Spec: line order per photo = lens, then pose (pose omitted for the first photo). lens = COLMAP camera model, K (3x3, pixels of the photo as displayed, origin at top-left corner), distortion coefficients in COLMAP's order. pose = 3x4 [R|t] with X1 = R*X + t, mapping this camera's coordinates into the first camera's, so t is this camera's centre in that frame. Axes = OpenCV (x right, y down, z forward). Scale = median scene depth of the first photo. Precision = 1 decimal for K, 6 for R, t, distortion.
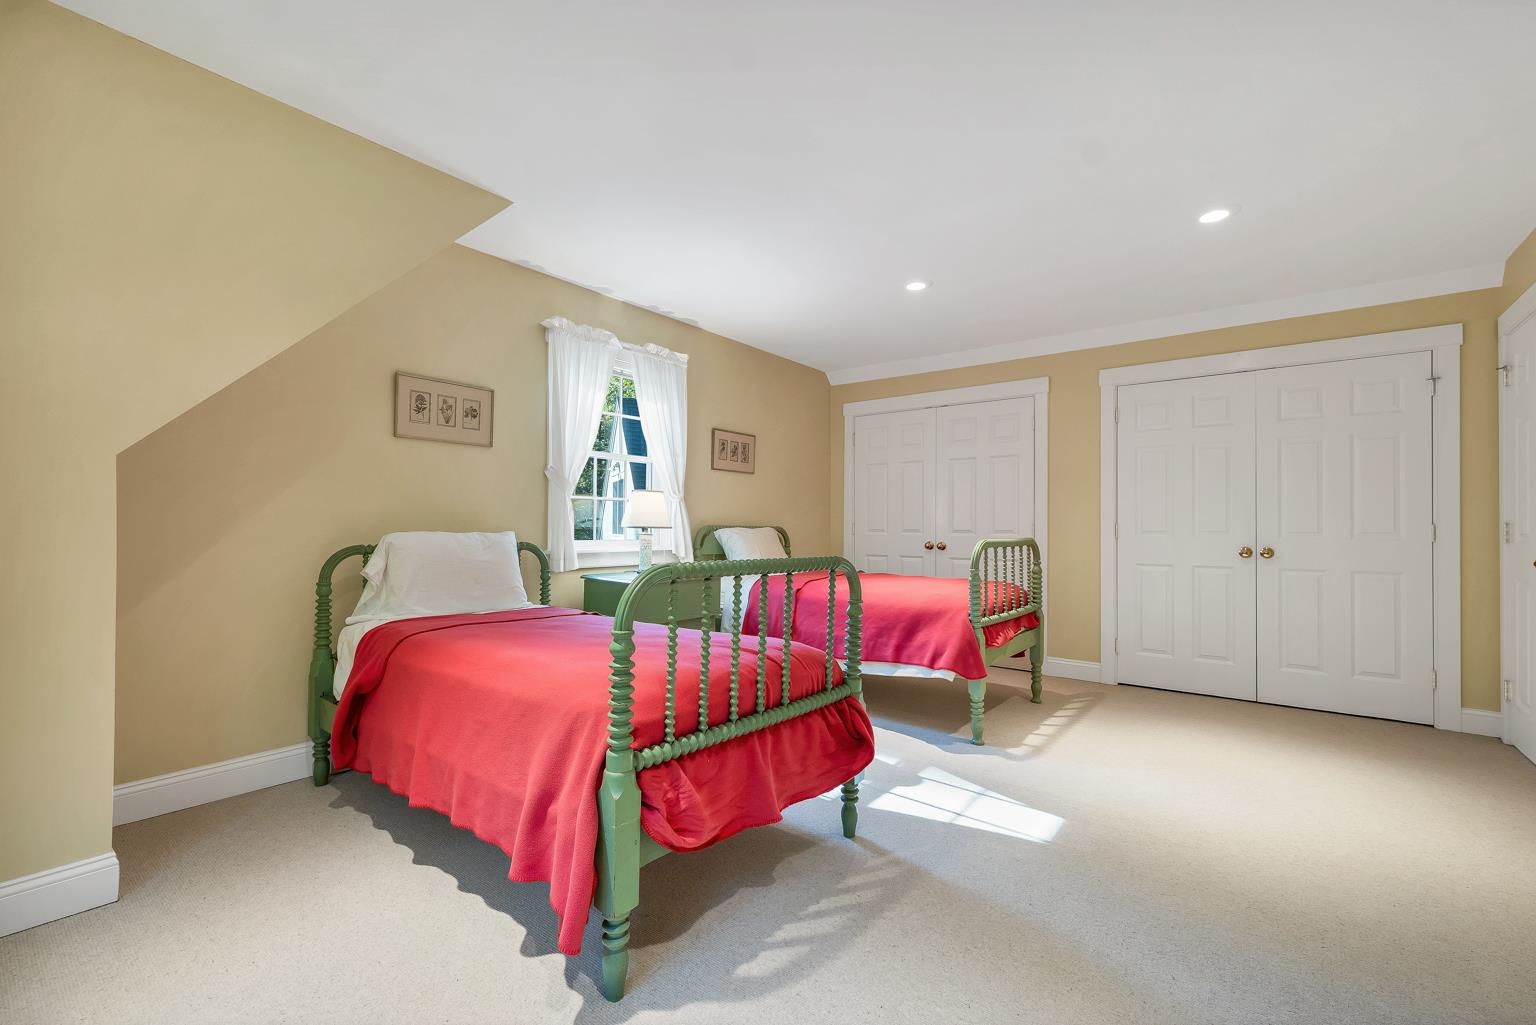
lens RADIAL K [[652.2, 0, 758.2], [0, 652.2, 517.6], [0, 0, 1]] dist [0.006863, 0.000171]
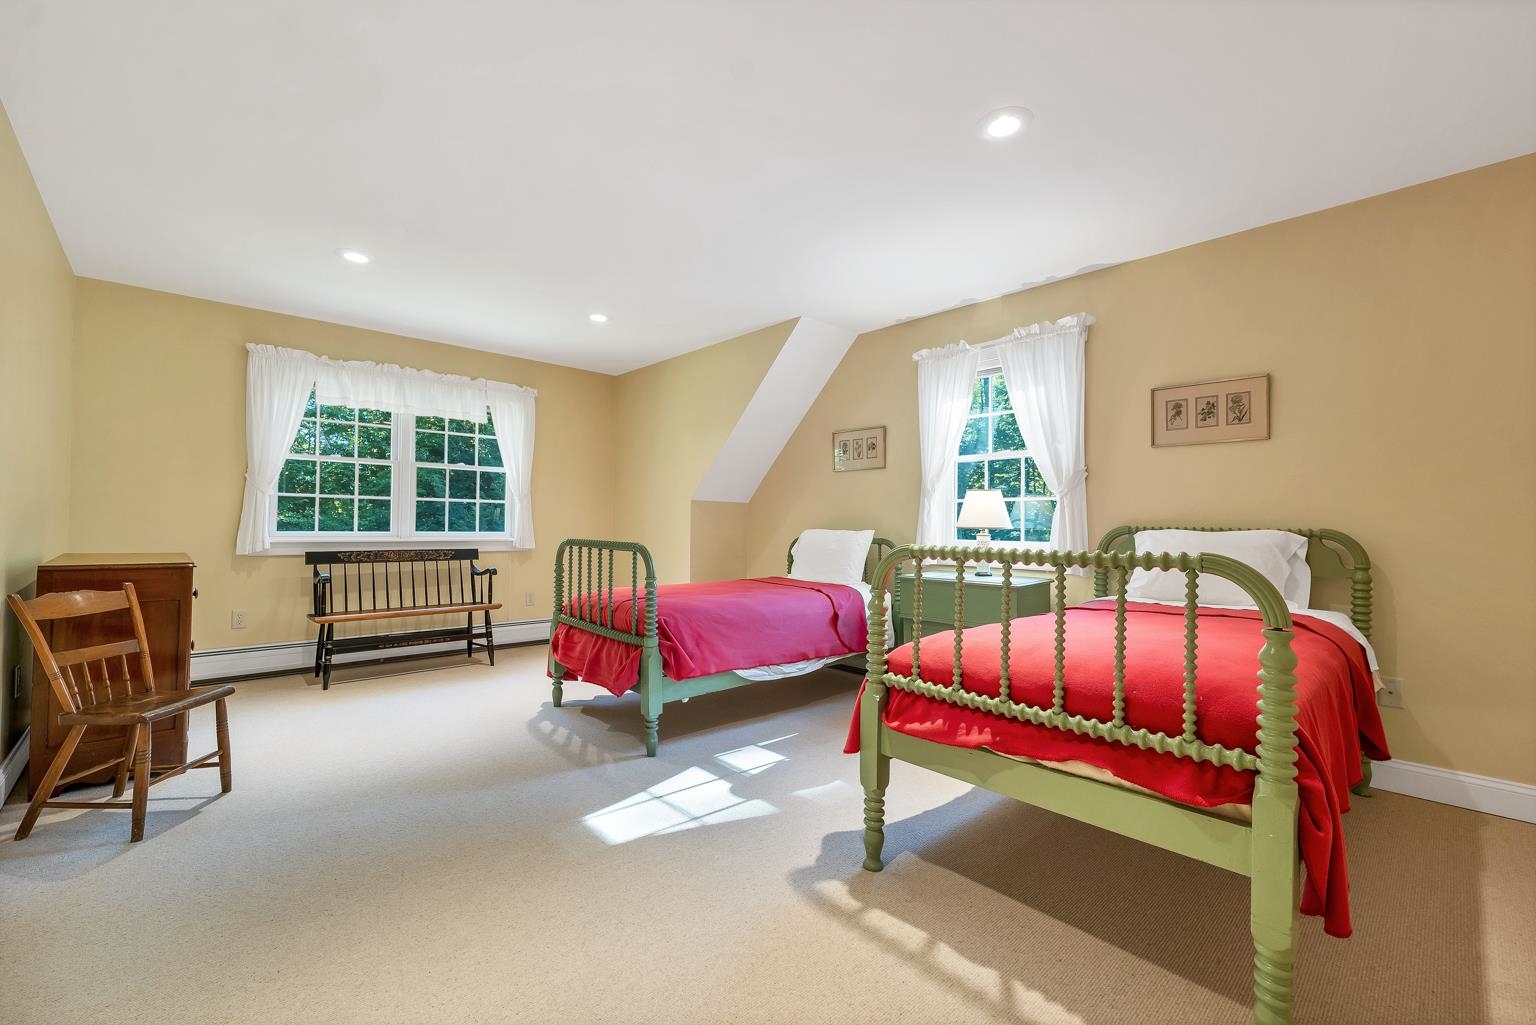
lens RADIAL K [[631.6, 0, 768.0], [0, 631.6, 512.5], [0, 0, 1]] dist [-0.000843, -0.000041]
pose [[-0.148916, -0.033854, -0.988270, 0.958365], [-0.003311, 0.999425, -0.033737, 0.030722], [0.988844, -0.001752, -0.148942, 0.995271]]
